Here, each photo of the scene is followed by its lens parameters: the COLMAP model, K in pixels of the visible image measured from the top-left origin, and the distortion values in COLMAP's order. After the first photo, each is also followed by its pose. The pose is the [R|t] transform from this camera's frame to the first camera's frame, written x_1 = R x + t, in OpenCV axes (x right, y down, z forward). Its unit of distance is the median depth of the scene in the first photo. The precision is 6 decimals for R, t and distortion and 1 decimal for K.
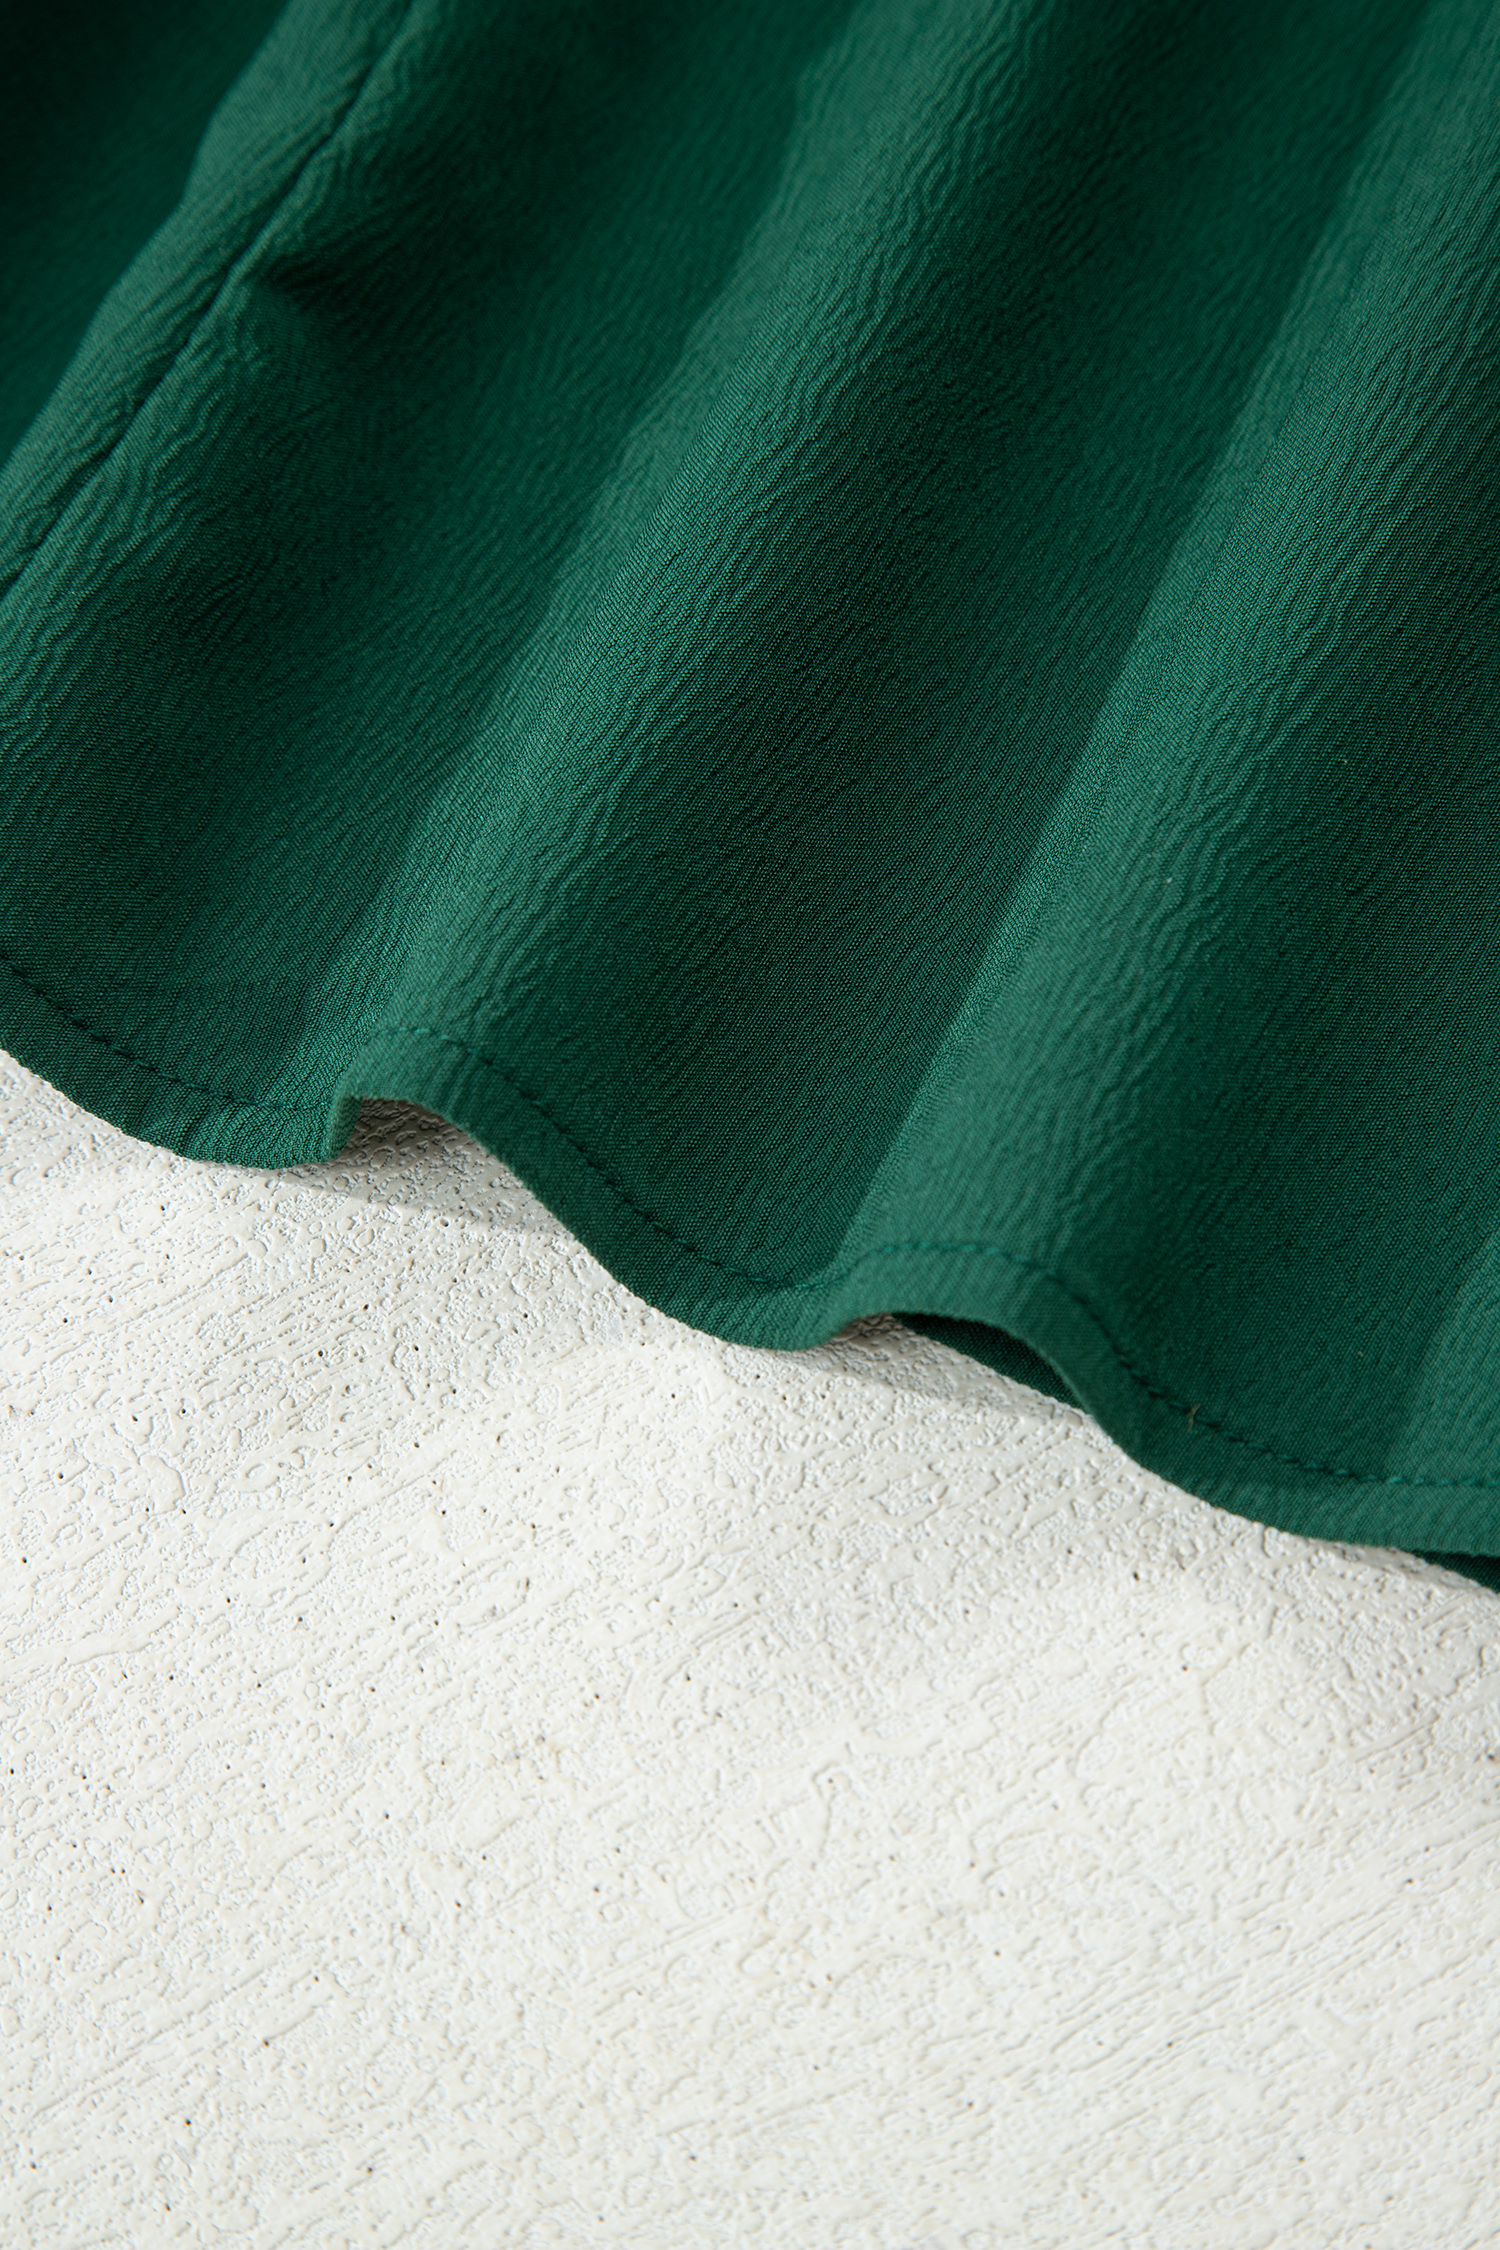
lens RADIAL K [[5334.3, 0, 752.9], [0, 5334.3, 1125.8], [0, 0, 1]] dist [0.164214, 0.000000]
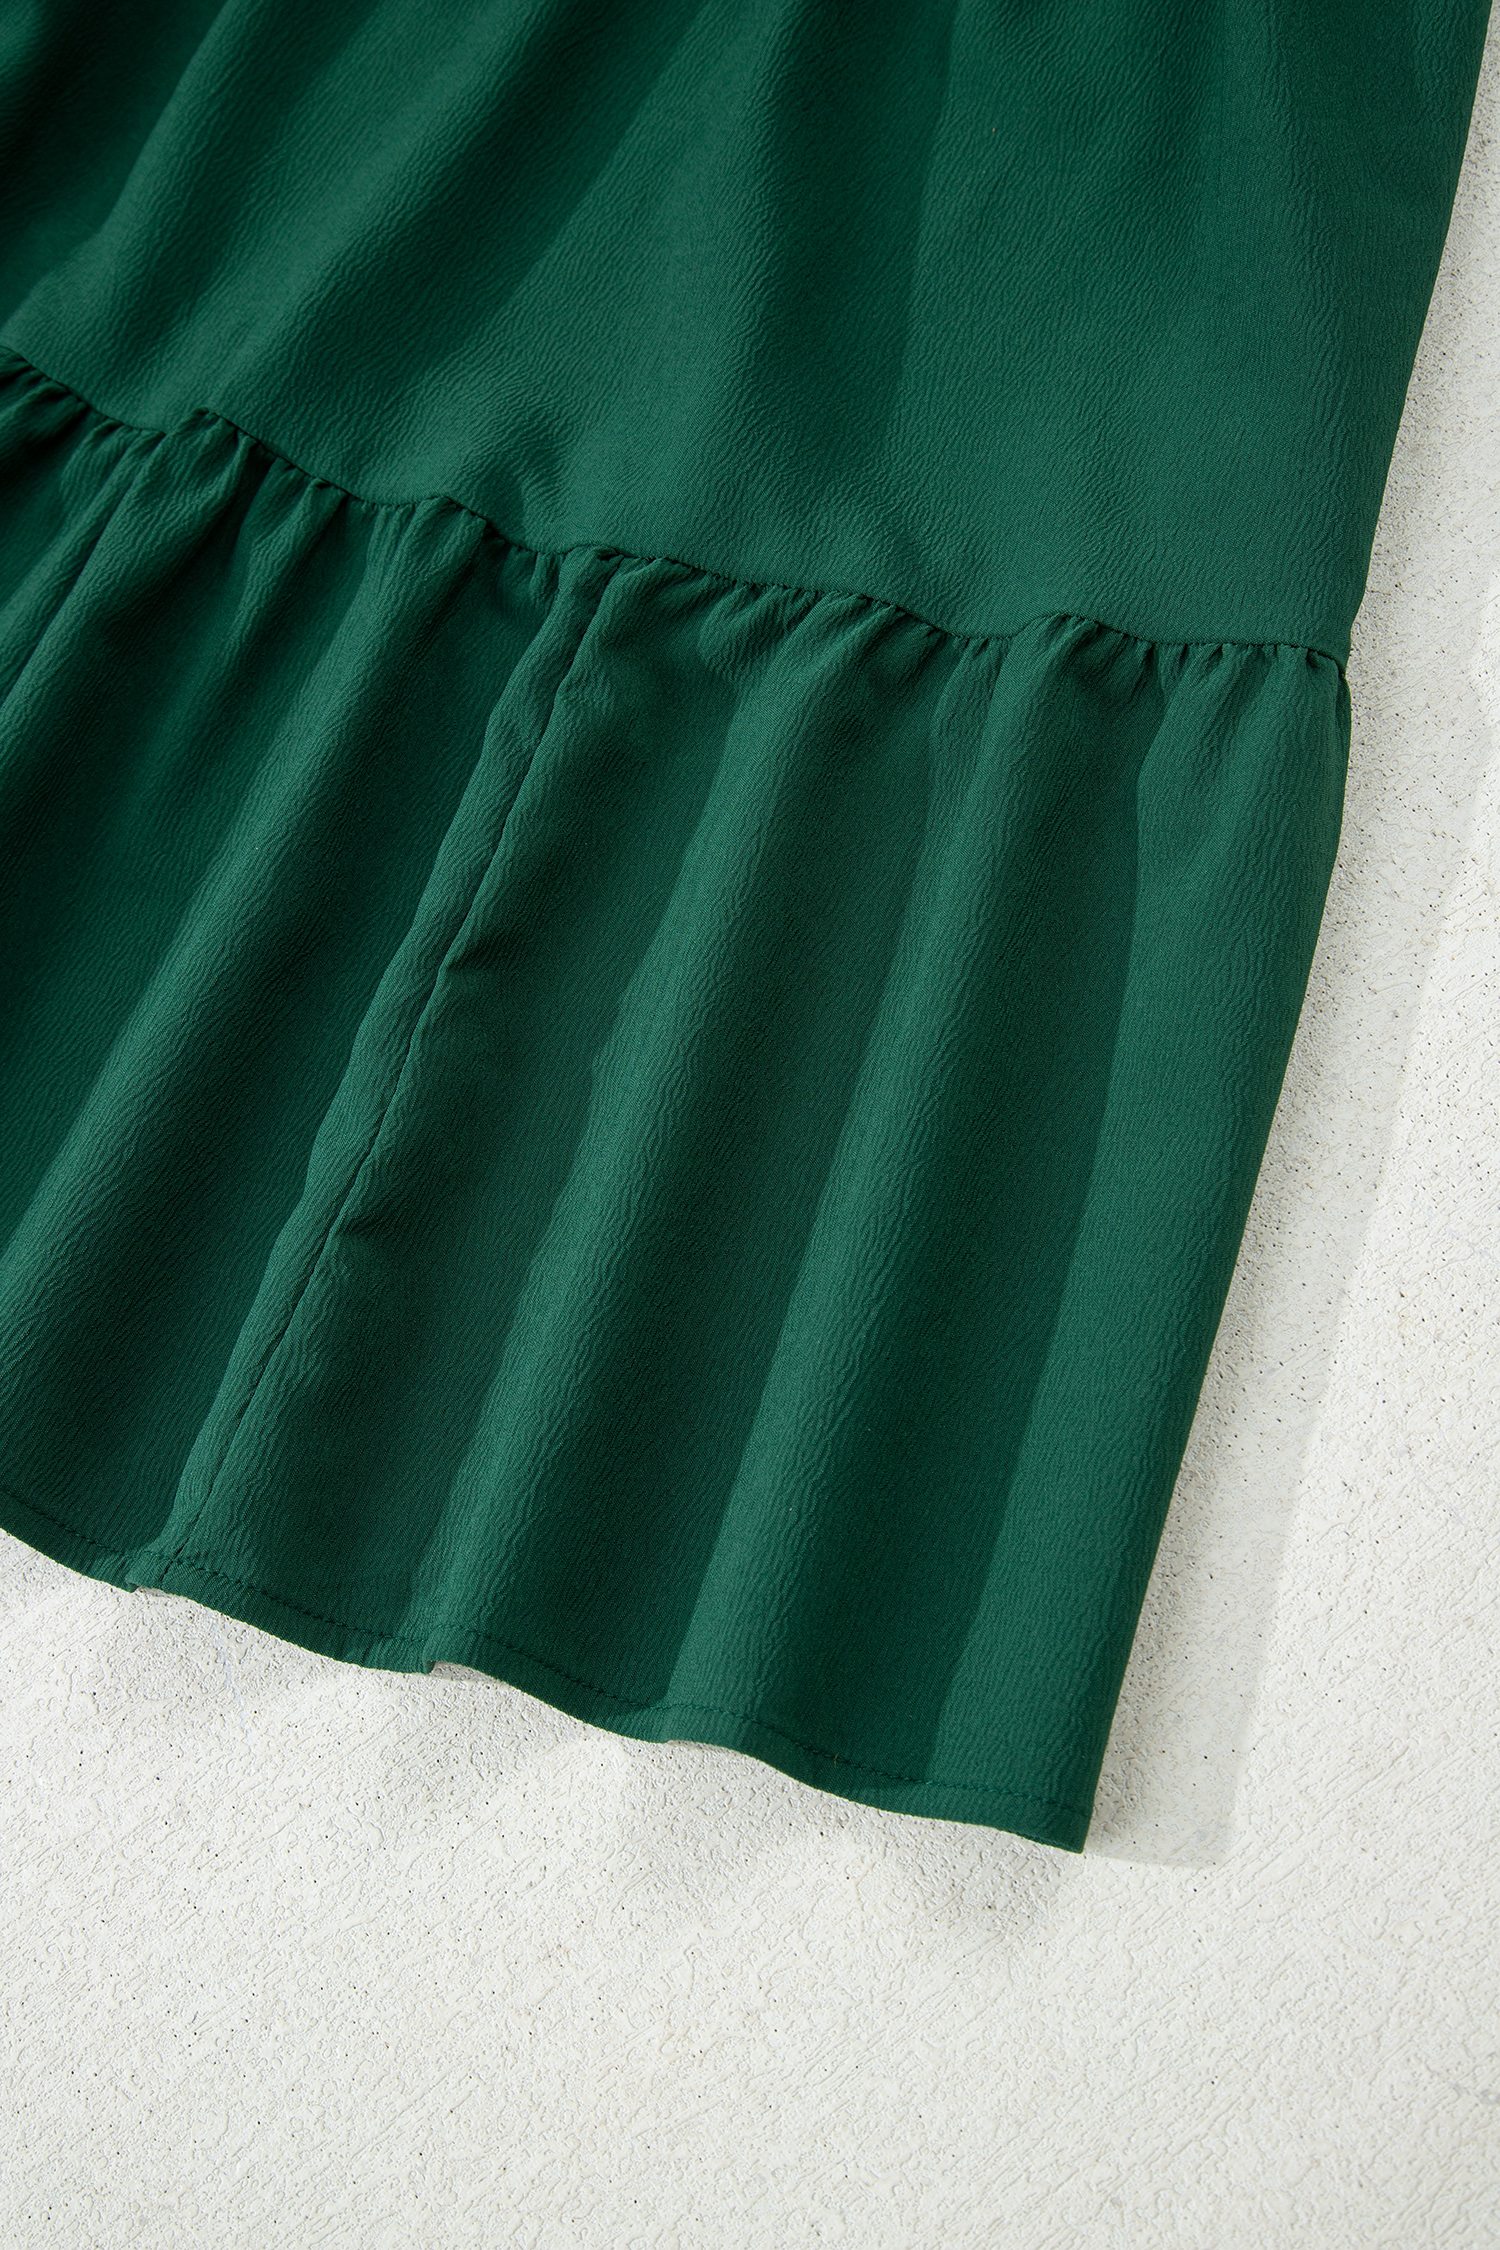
lens RADIAL K [[2999.5, 0, 750.6], [0, 2999.5, 1125.9], [0, 0, 1]] dist [-0.008656, 0.000000]
pose [[0.988987, -0.145641, -0.026332, 0.114249], [0.146278, 0.988949, 0.024117, -0.225513], [0.022529, -0.027703, 0.999362, -0.191276]]
